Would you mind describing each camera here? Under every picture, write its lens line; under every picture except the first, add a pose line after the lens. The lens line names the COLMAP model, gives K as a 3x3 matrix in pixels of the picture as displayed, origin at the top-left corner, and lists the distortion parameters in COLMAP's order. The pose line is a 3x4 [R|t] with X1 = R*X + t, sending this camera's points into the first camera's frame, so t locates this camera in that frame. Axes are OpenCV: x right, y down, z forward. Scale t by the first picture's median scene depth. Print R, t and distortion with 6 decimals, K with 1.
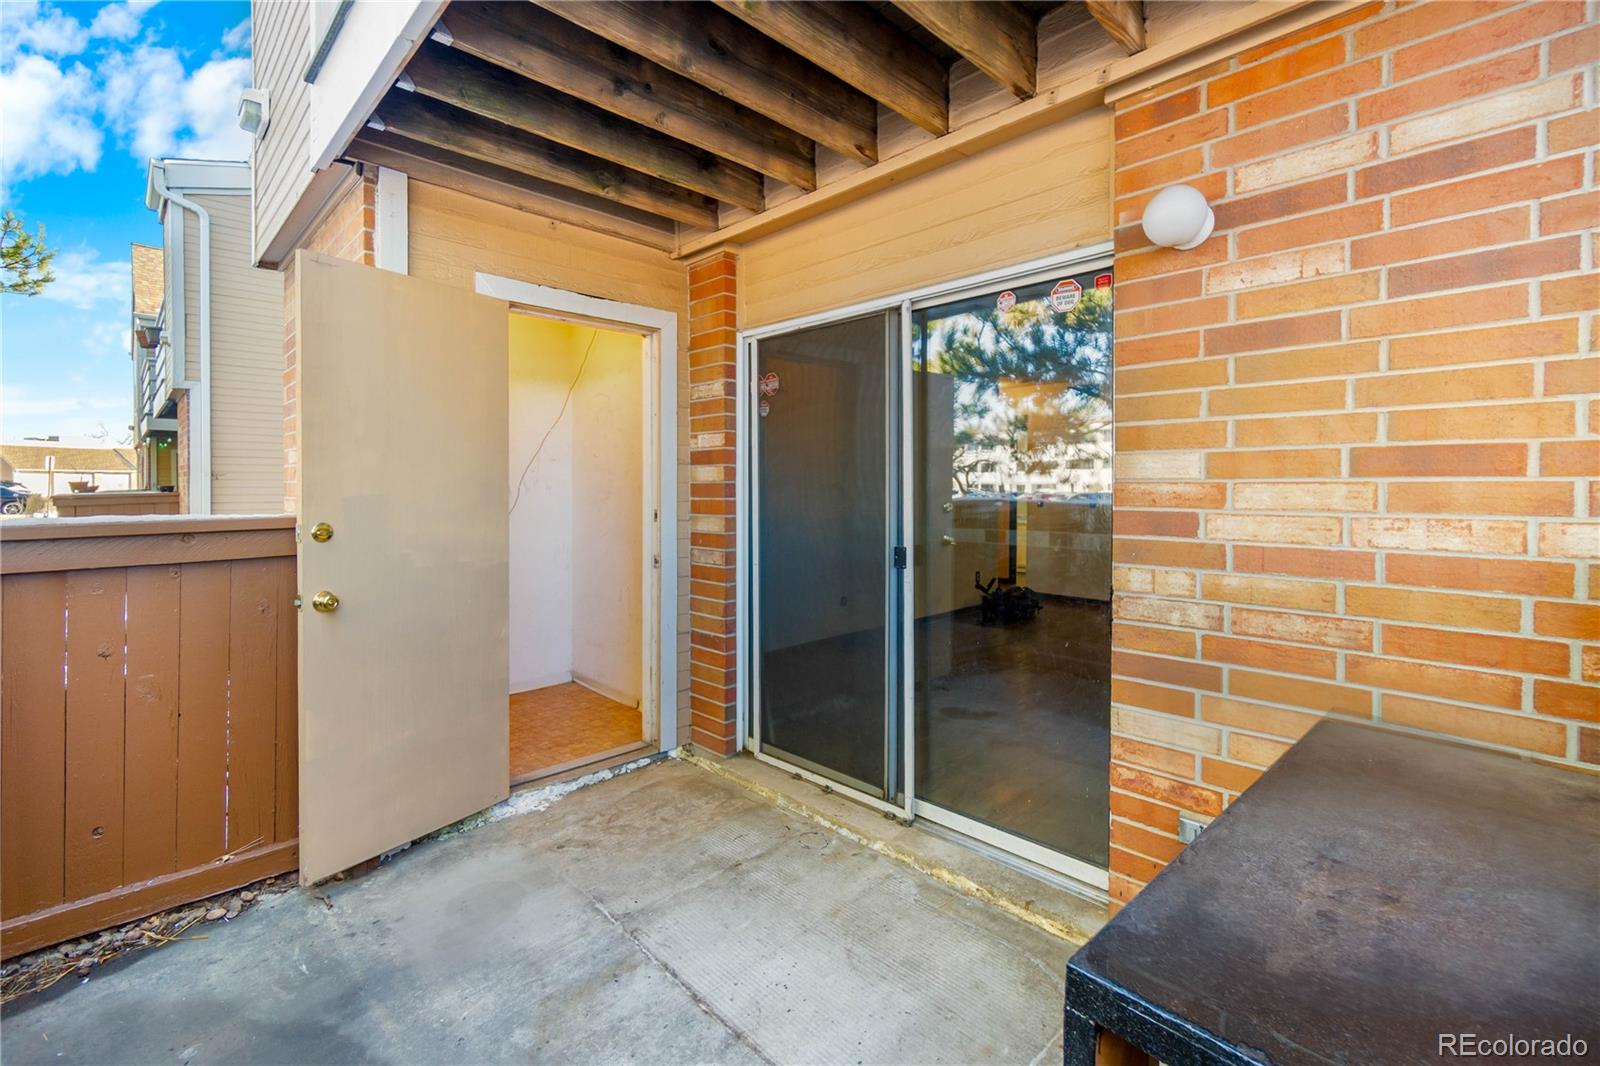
lens RADIAL K [[706.8, 0, 794.2], [0, 706.8, 498.6], [0, 0, 1]] dist [-0.000791, -0.000034]
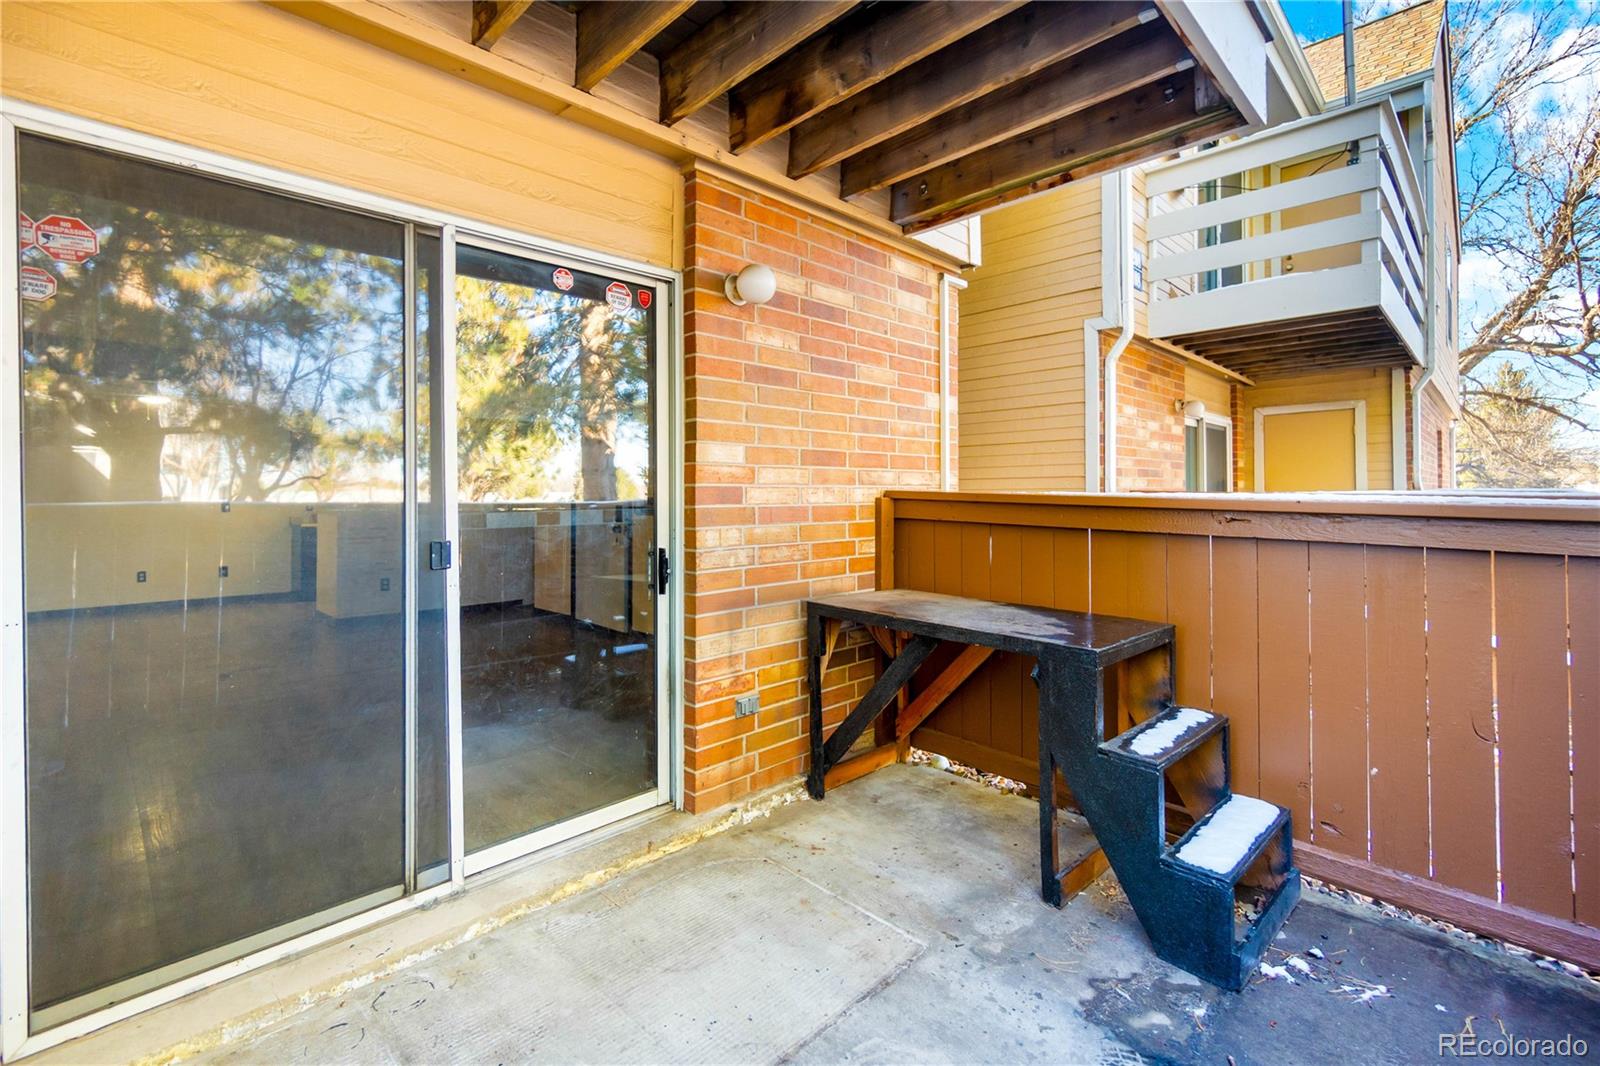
lens RADIAL K [[706.8, 0, 794.2], [0, 706.8, 498.6], [0, 0, 1]] dist [-0.000791, -0.000034]
pose [[-0.004763, -0.001126, 0.999988, -0.876033], [0.025552, 0.999673, 0.001248, 0.044468], [-0.999662, 0.025558, -0.004733, 0.878871]]
